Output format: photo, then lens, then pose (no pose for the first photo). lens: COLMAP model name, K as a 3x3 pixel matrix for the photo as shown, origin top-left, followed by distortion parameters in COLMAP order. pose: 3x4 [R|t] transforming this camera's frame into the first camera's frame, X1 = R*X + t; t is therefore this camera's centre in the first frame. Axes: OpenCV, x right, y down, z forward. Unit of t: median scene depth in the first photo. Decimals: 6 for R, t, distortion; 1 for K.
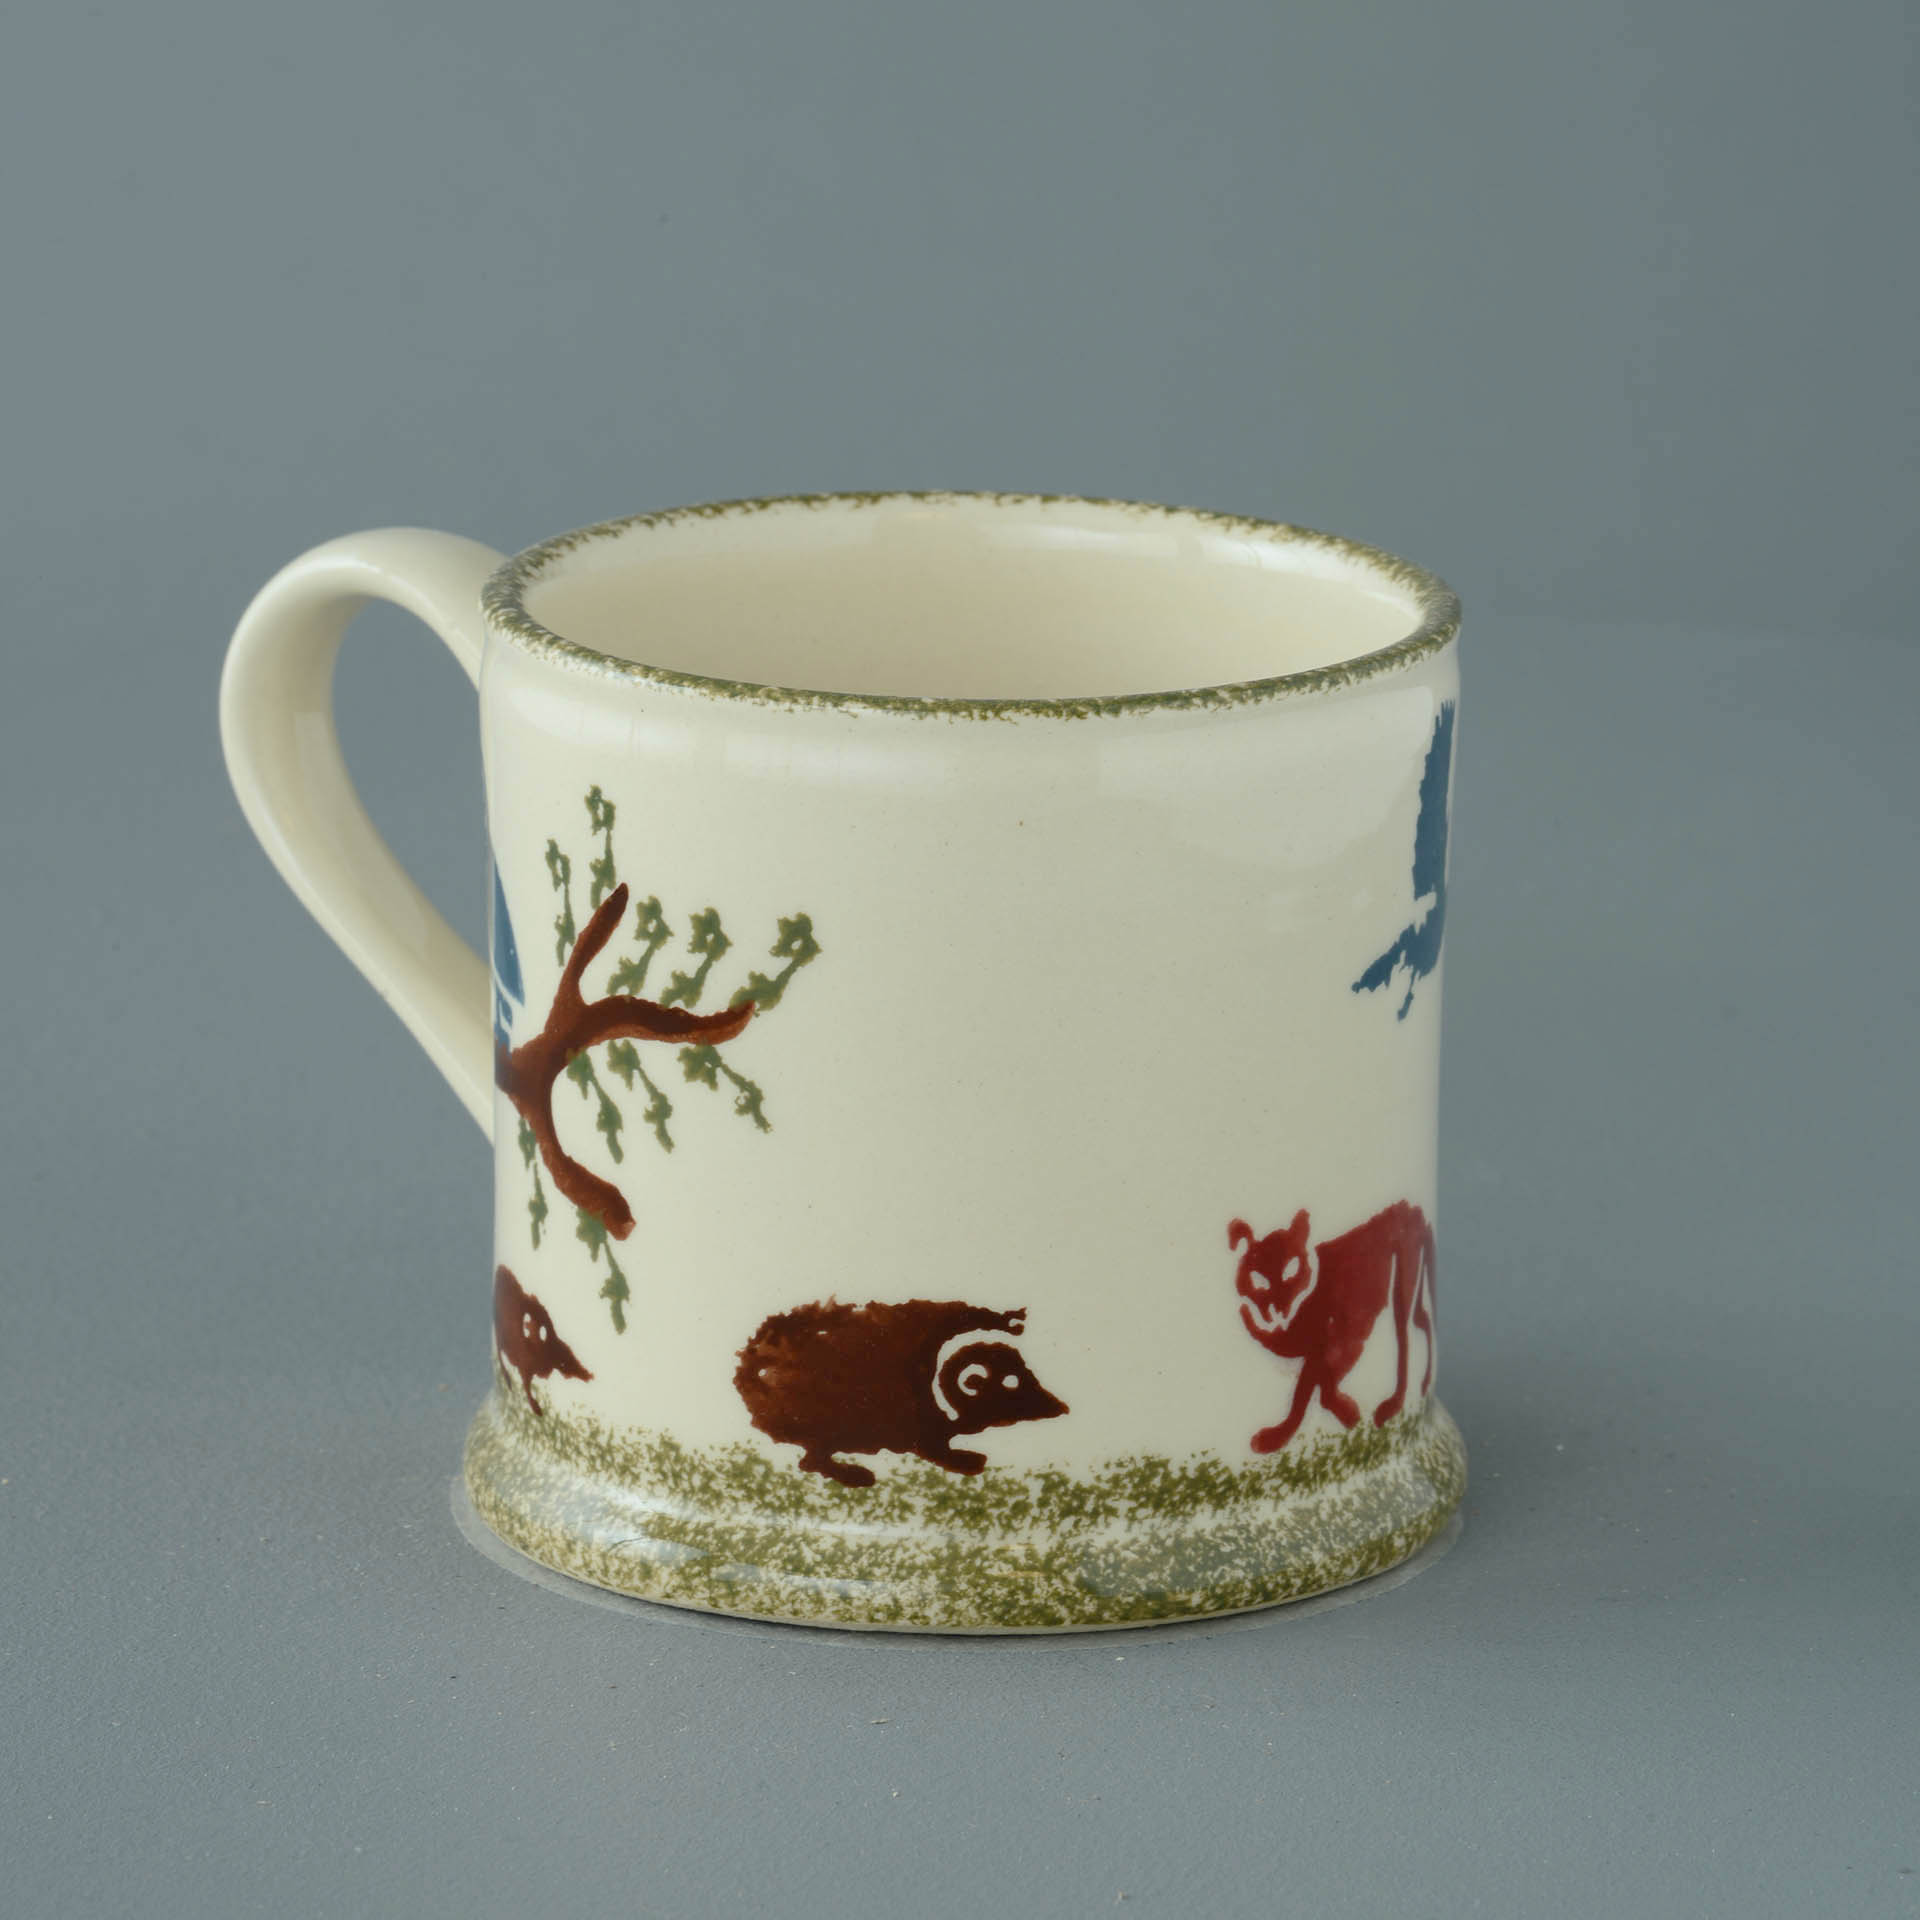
lens RADIAL K [[12103.9, 0, 960.0], [0, 12103.9, 960.0], [0, 0, 1]] dist [-0.075121, -7.159748]
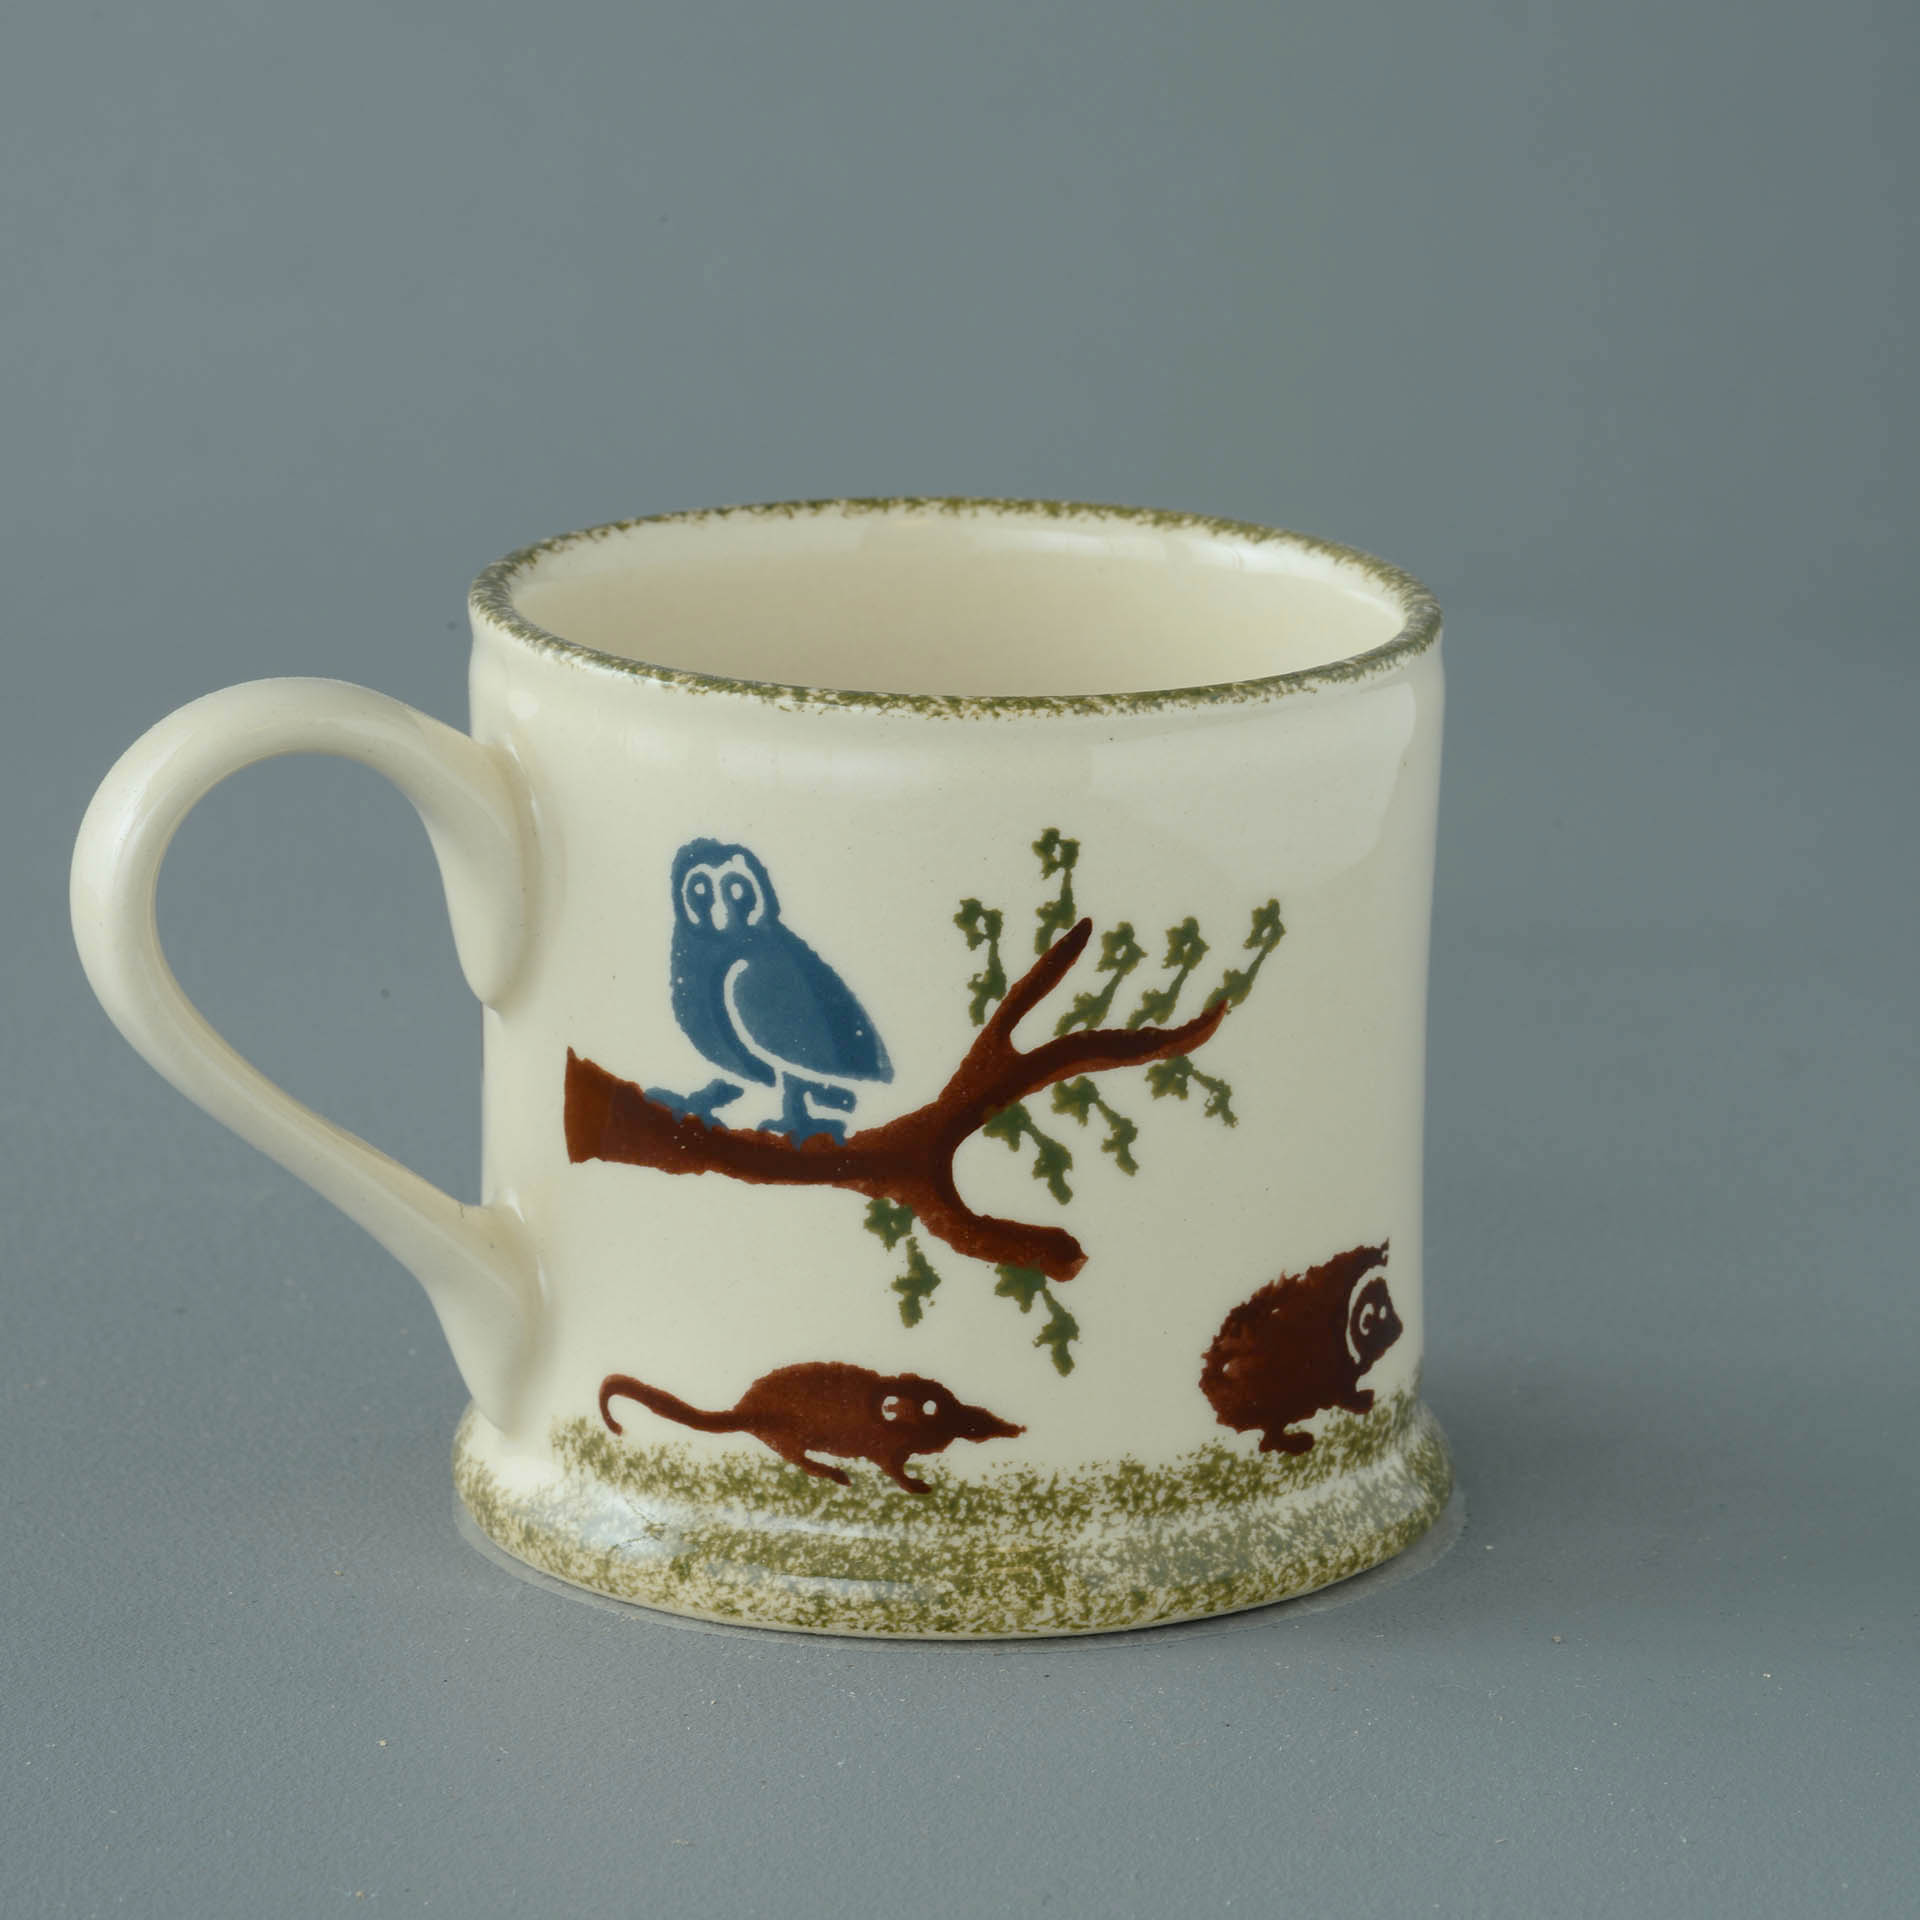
lens RADIAL K [[12103.9, 0, 960.0], [0, 12103.9, 960.0], [0, 0, 1]] dist [-0.075121, -7.159748]
pose [[0.520475, -0.210535, 0.827515, -0.850628], [0.202996, 0.971850, 0.119580, -0.123135], [-0.829396, 0.105744, 0.548562, 0.463967]]
